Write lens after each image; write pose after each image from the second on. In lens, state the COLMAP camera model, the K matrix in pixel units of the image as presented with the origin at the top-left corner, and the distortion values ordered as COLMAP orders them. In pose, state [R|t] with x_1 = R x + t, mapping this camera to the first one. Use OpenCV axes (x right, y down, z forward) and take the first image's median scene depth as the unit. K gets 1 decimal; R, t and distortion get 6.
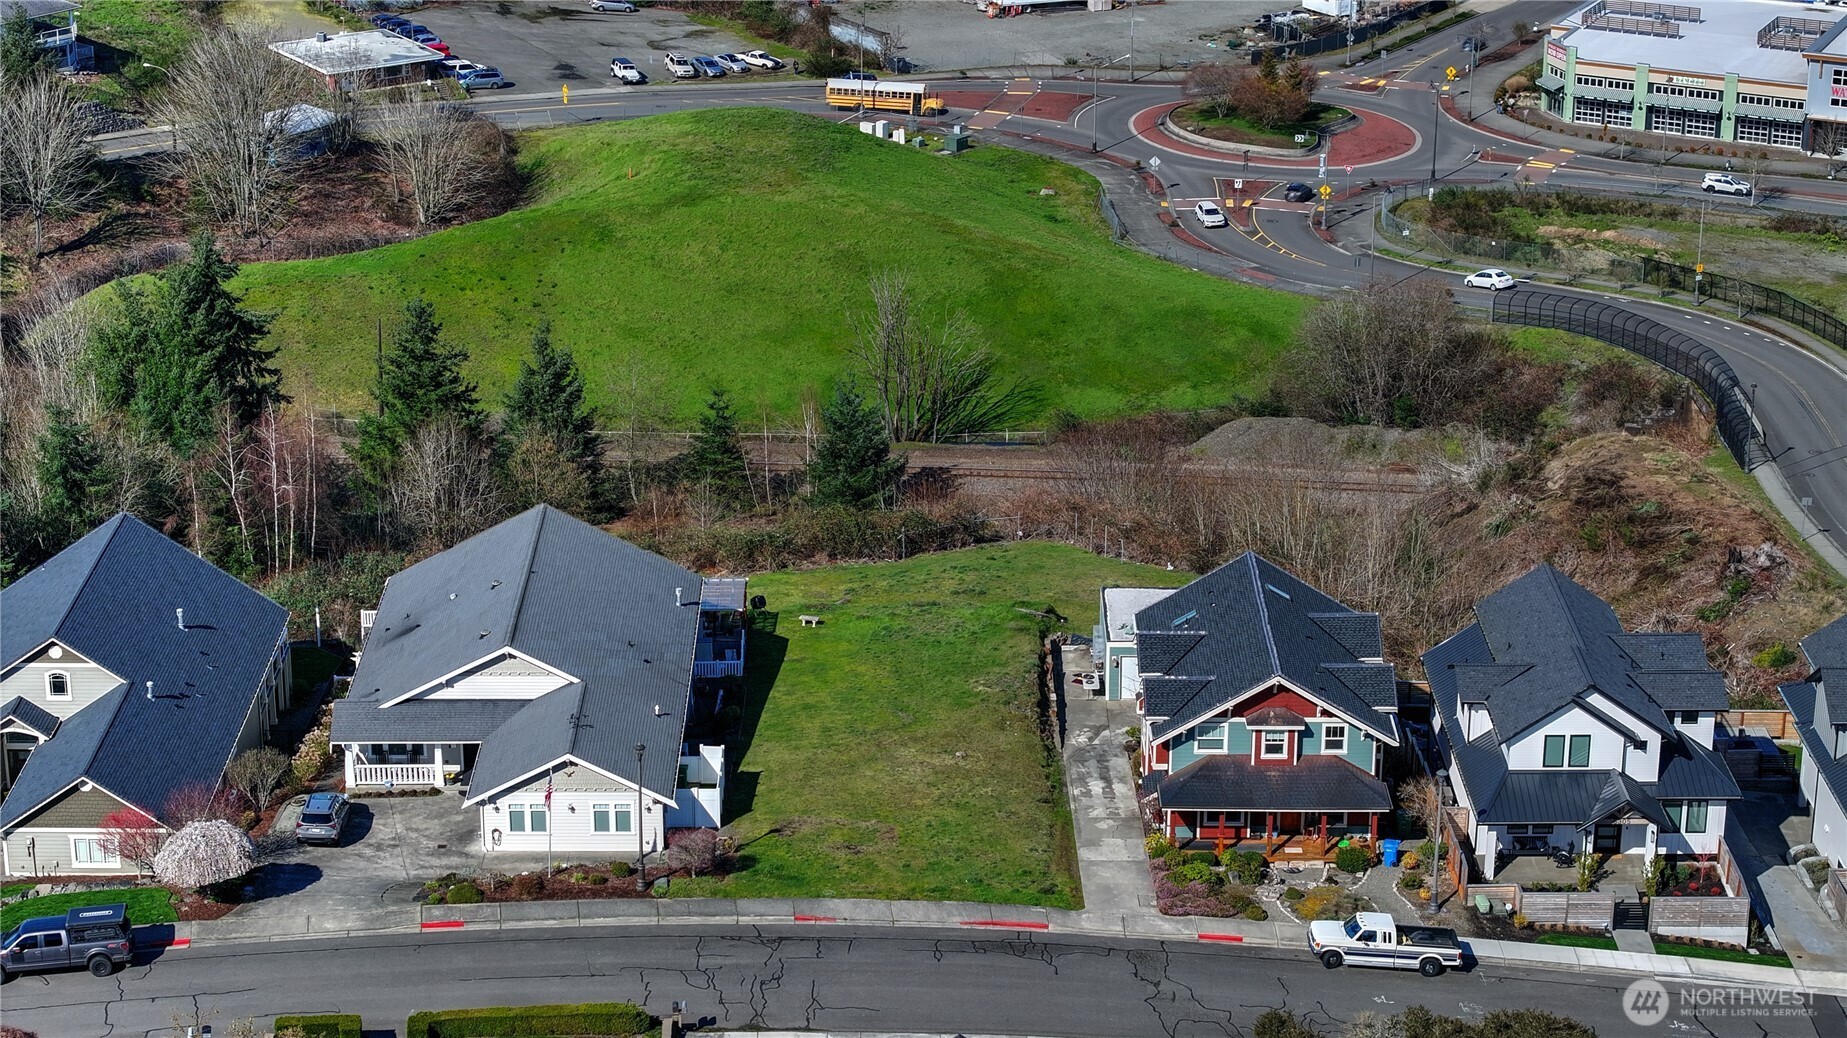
lens RADIAL K [[3719.5, 0, 923.5], [0, 3719.5, 519.0], [0, 0, 1]] dist [-0.242991, 1.270089]
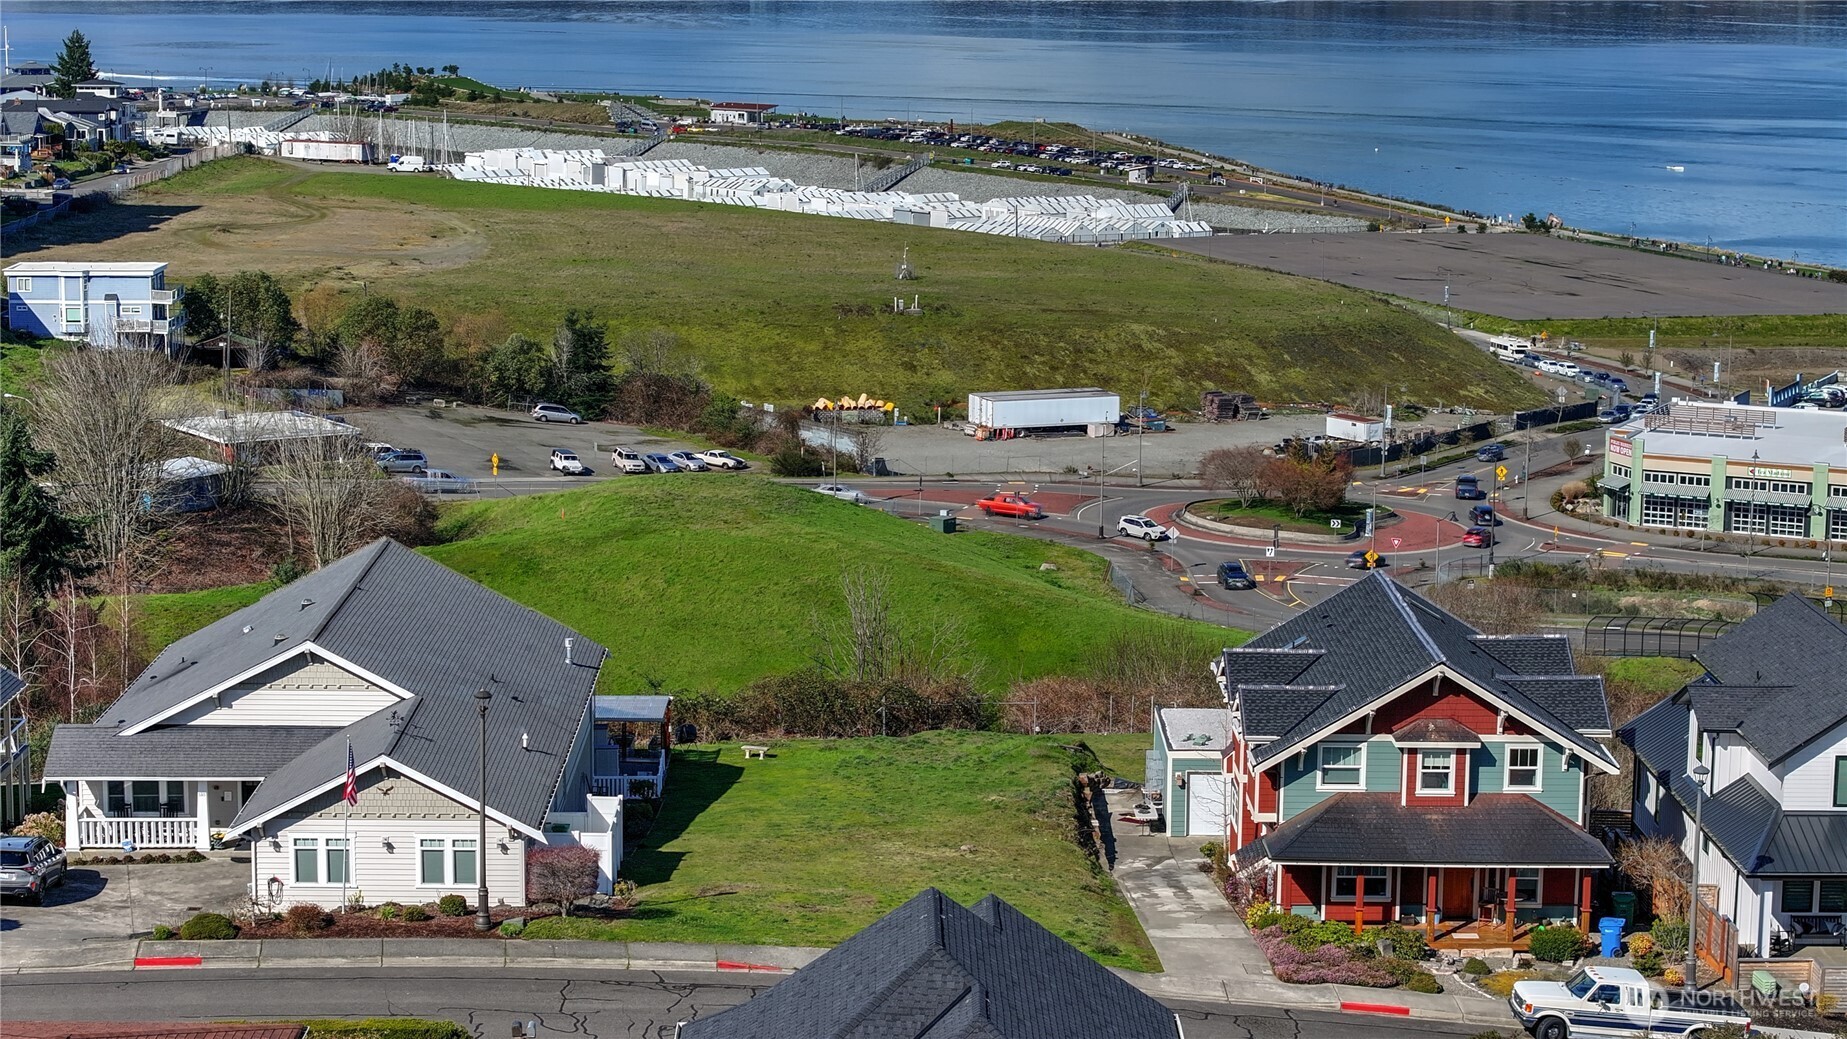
lens RADIAL K [[3719.5, 0, 923.5], [0, 3719.5, 519.5], [0, 0, 1]] dist [-0.242991, 1.270089]
pose [[0.999961, 0.005860, 0.006616, -0.003206], [-0.004512, 0.982159, -0.187998, 0.134019], [-0.007599, 0.187961, 0.982147, 0.310311]]
